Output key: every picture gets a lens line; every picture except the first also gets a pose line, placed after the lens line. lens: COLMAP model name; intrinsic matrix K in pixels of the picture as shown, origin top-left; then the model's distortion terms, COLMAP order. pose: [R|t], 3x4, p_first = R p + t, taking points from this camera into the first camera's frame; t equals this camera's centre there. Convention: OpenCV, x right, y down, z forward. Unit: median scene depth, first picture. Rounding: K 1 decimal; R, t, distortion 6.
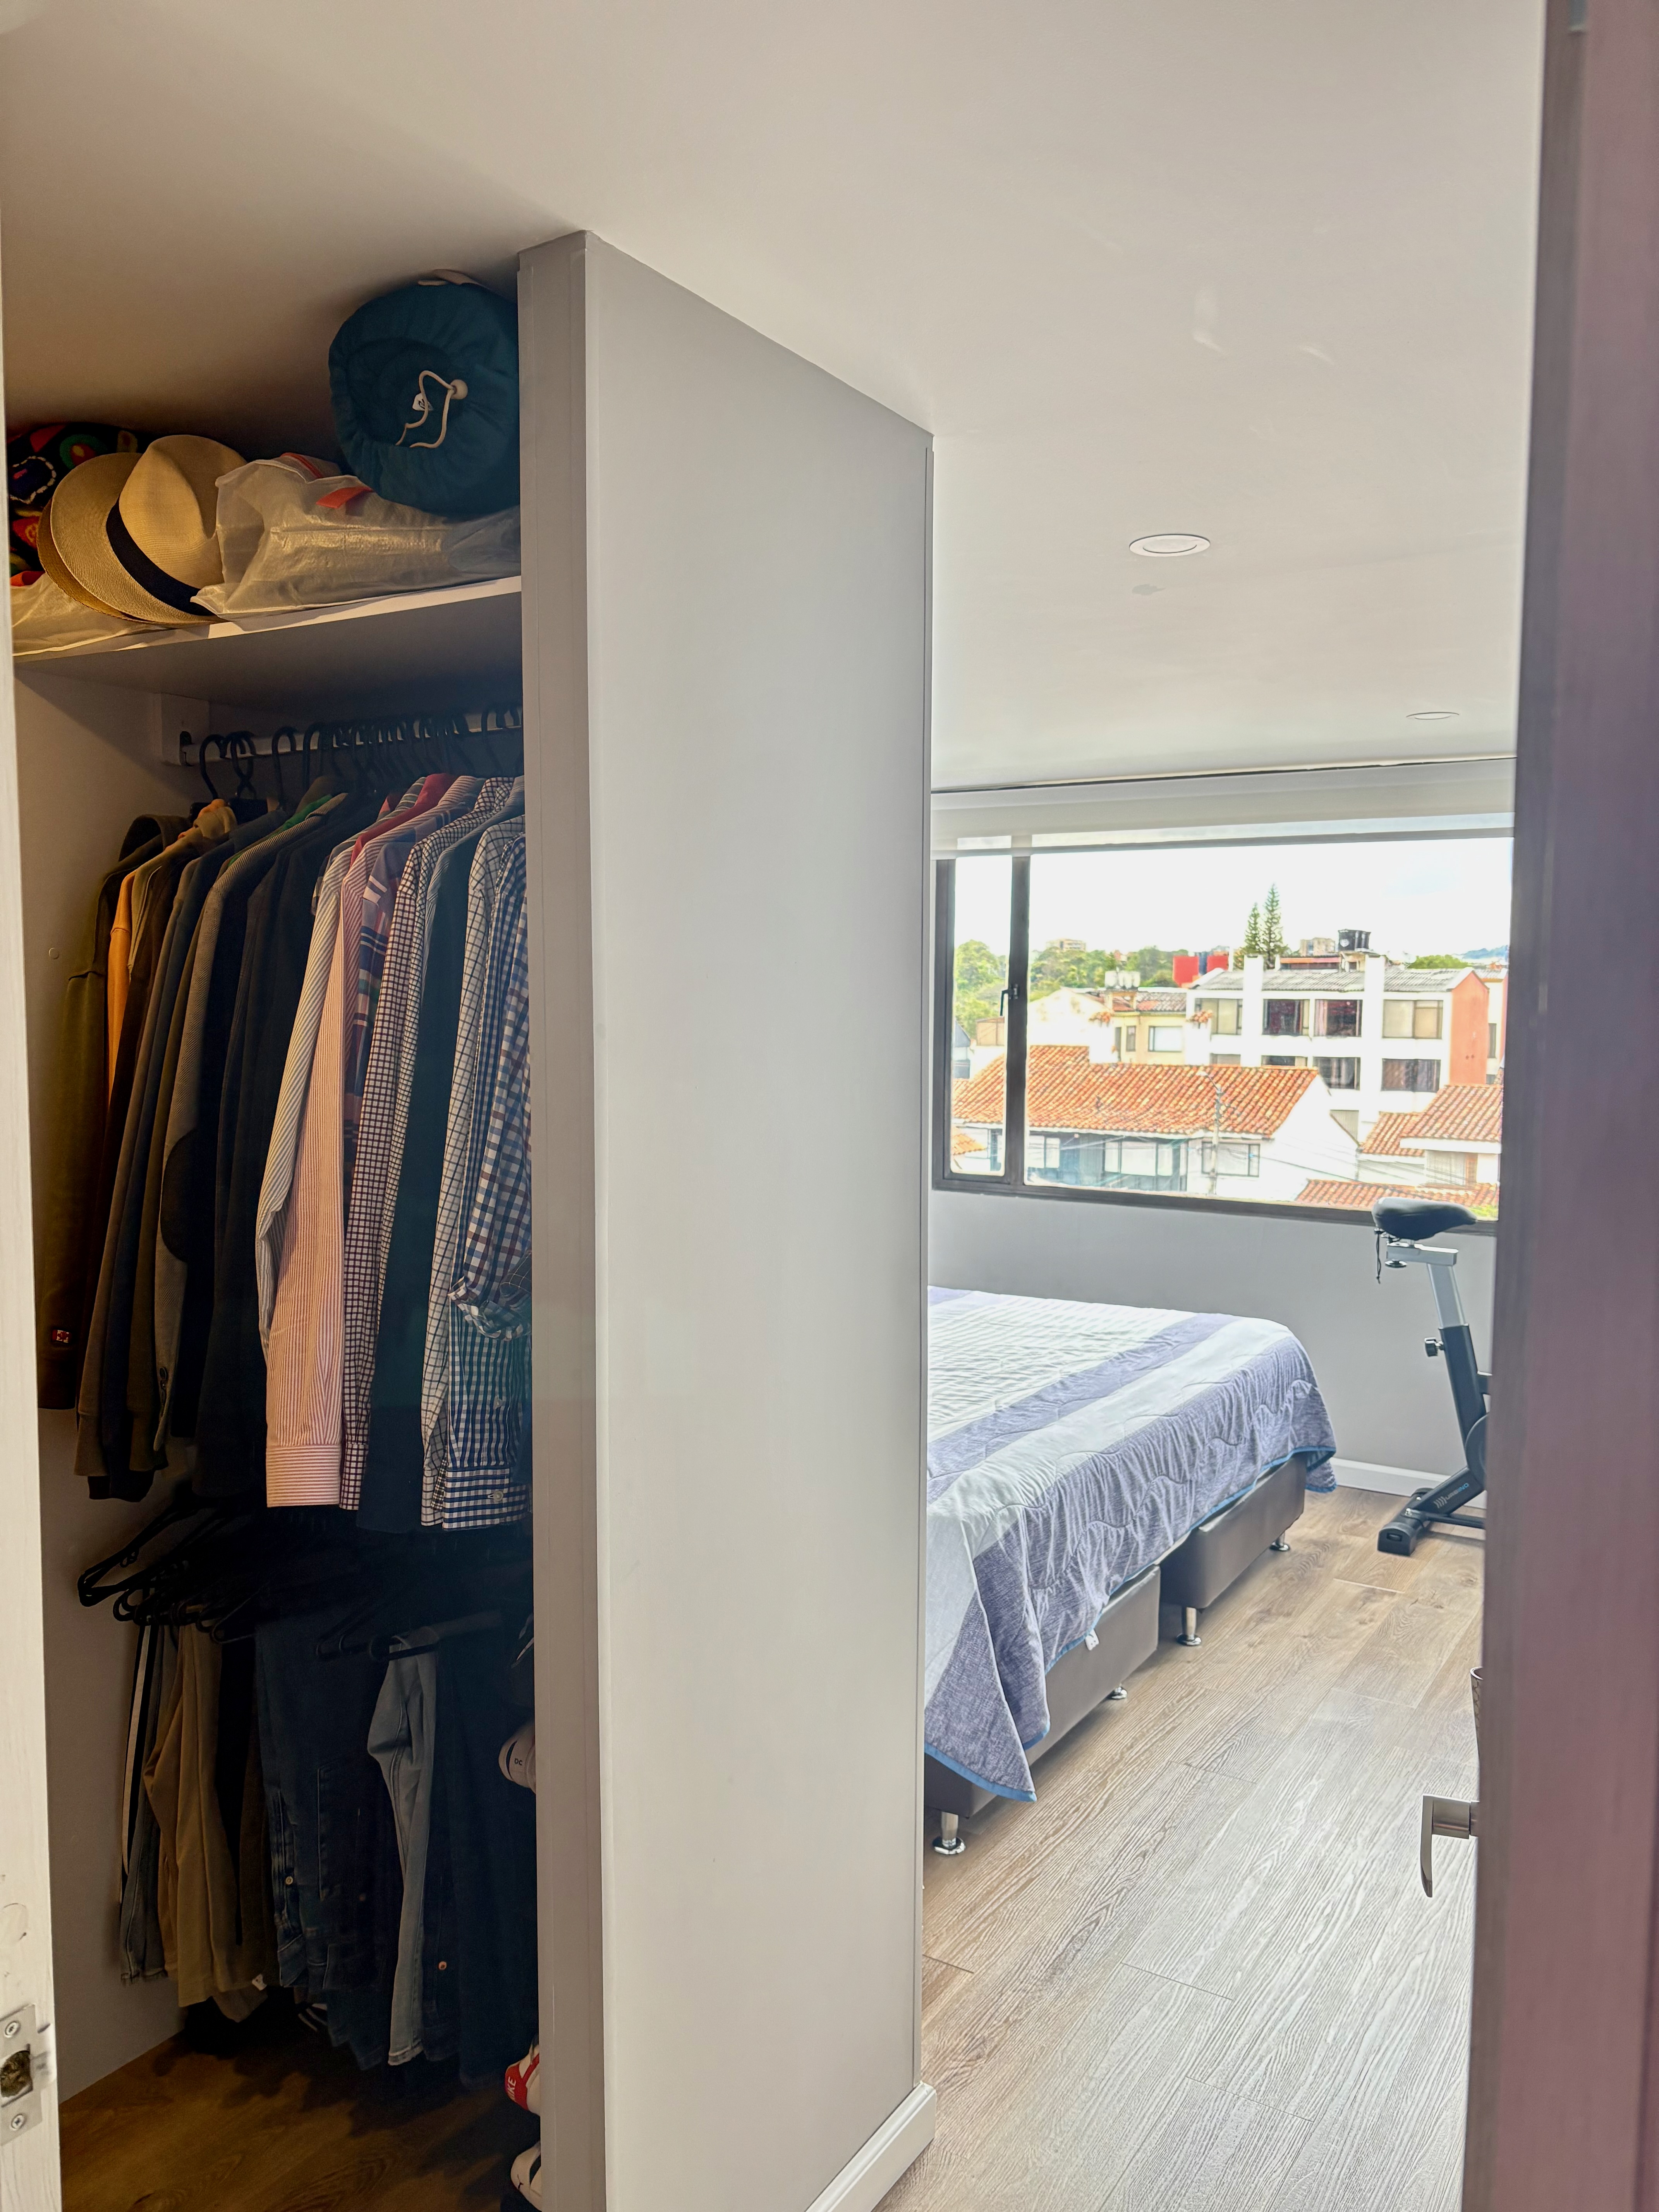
lens RADIAL K [[1678.0, 0, 837.3], [0, 1678.0, 1121.3], [0, 0, 1]] dist [0.058093, -0.066332]
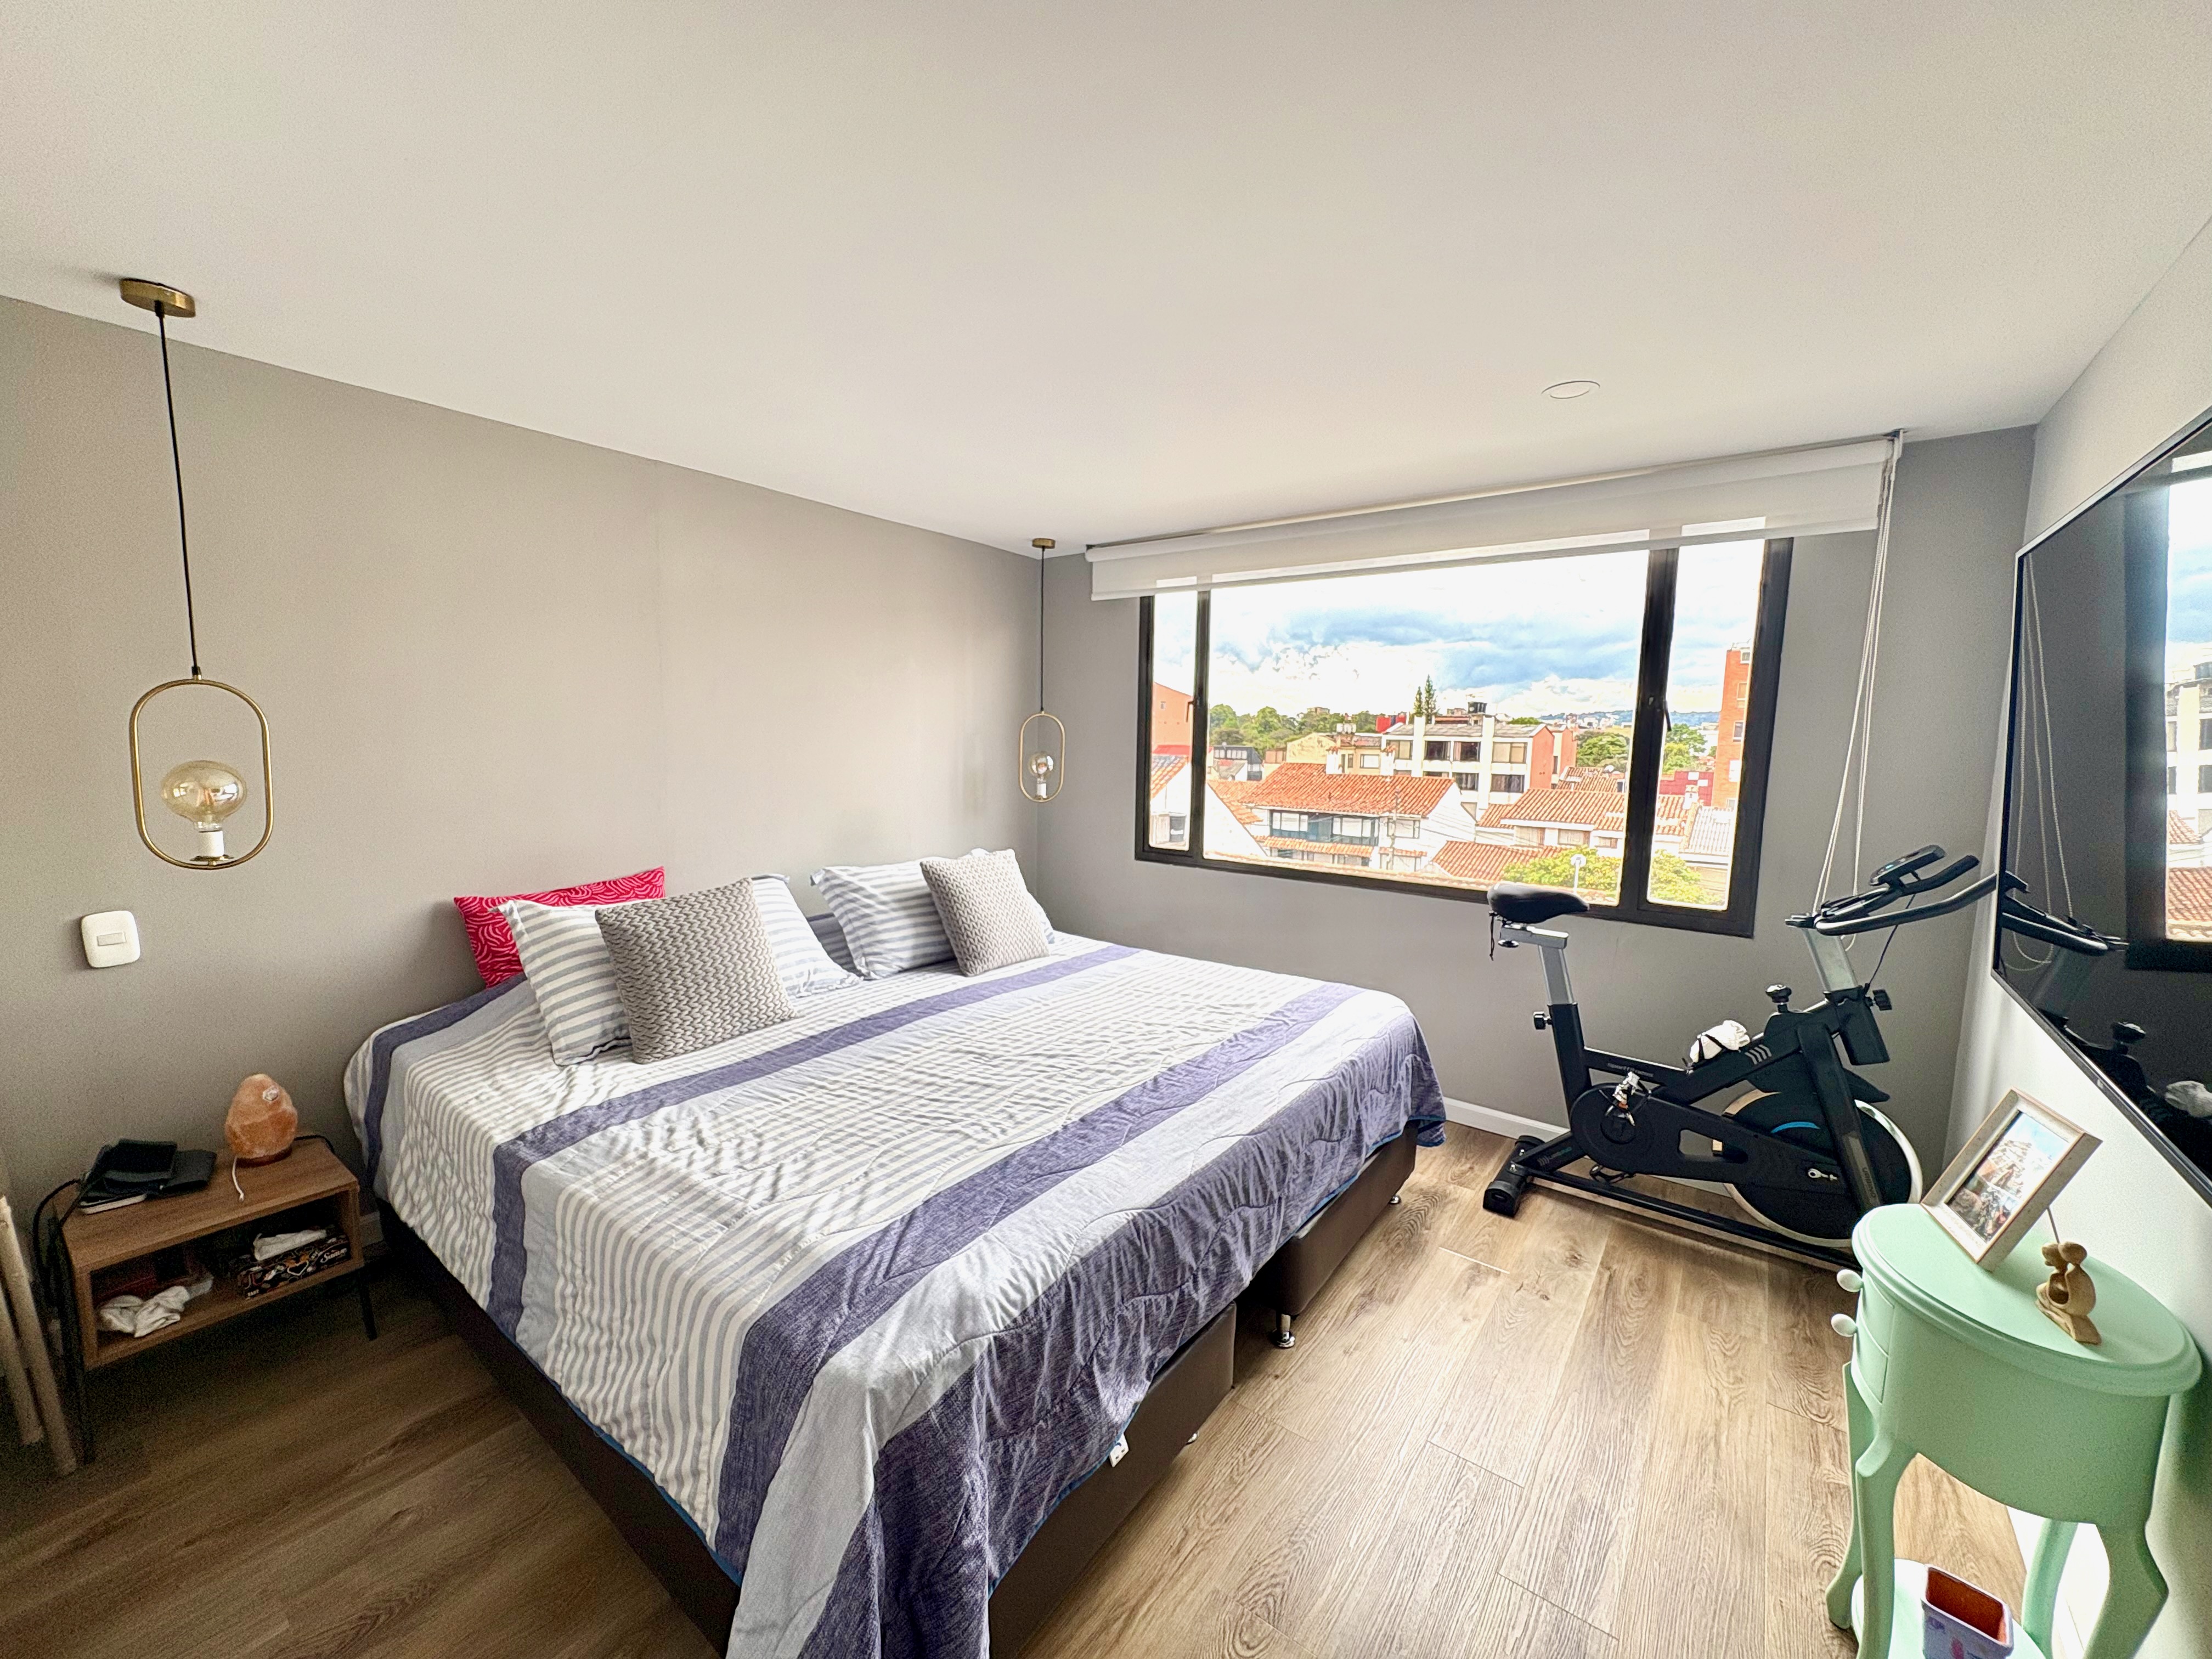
lens RADIAL K [[878.9, 0, 1106.0], [0, 878.9, 829.5], [0, 0, 1]] dist [-0.000604, -0.000005]
pose [[0.994924, 0.018211, -0.098969, 0.130312], [-0.015254, 0.999417, 0.030560, -0.003319], [0.099468, -0.028895, 0.994621, 0.422479]]
